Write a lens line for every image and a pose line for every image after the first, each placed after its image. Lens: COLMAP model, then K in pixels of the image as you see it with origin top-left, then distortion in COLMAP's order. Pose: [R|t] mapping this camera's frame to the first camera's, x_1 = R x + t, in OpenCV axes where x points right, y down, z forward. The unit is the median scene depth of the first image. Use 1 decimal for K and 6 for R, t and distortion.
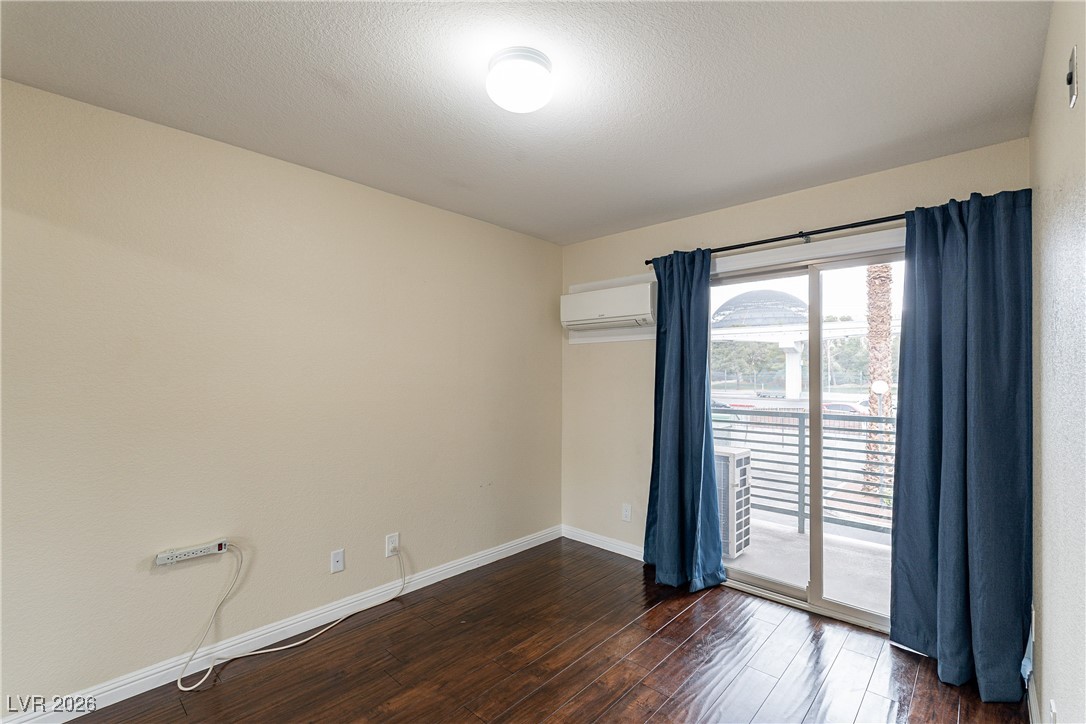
lens RADIAL K [[479.8, 0, 543.3], [0, 479.8, 374.0], [0, 0, 1]] dist [0.000059, 0.000047]
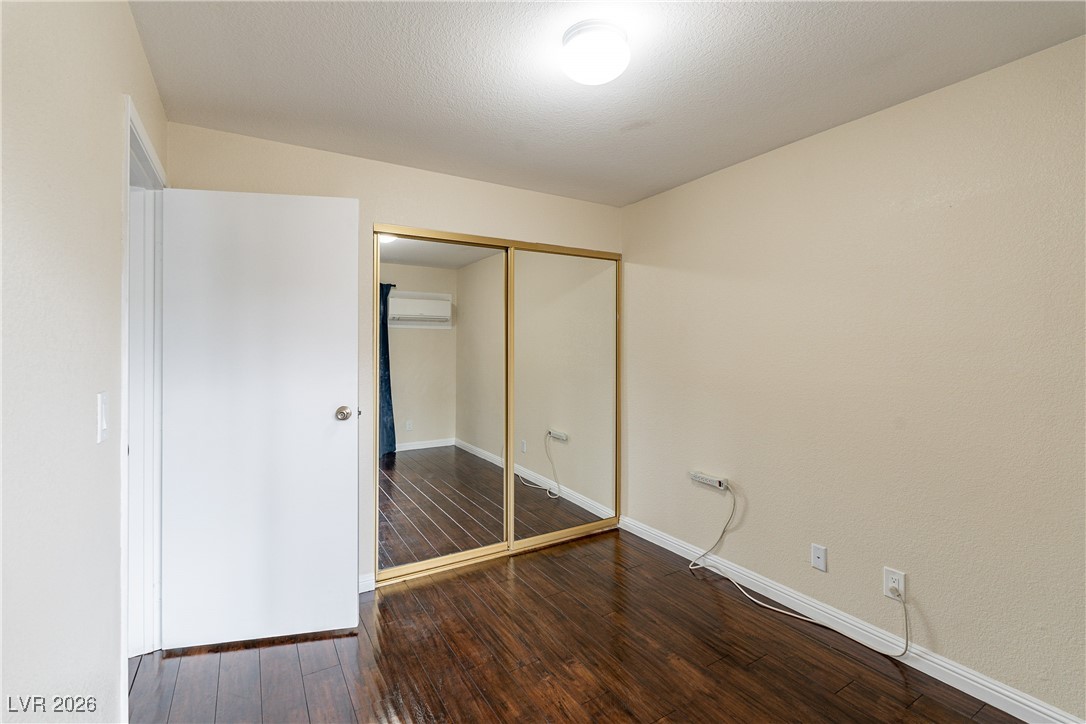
lens RADIAL K [[483.2, 0, 541.8], [0, 483.2, 351.9], [0, 0, 1]] dist [-0.000544, -0.000031]
pose [[-0.278745, -0.000088, -0.960365, 0.674036], [-0.006587, 0.999977, 0.001821, 0.006213], [0.960342, 0.006833, -0.278740, 0.856537]]
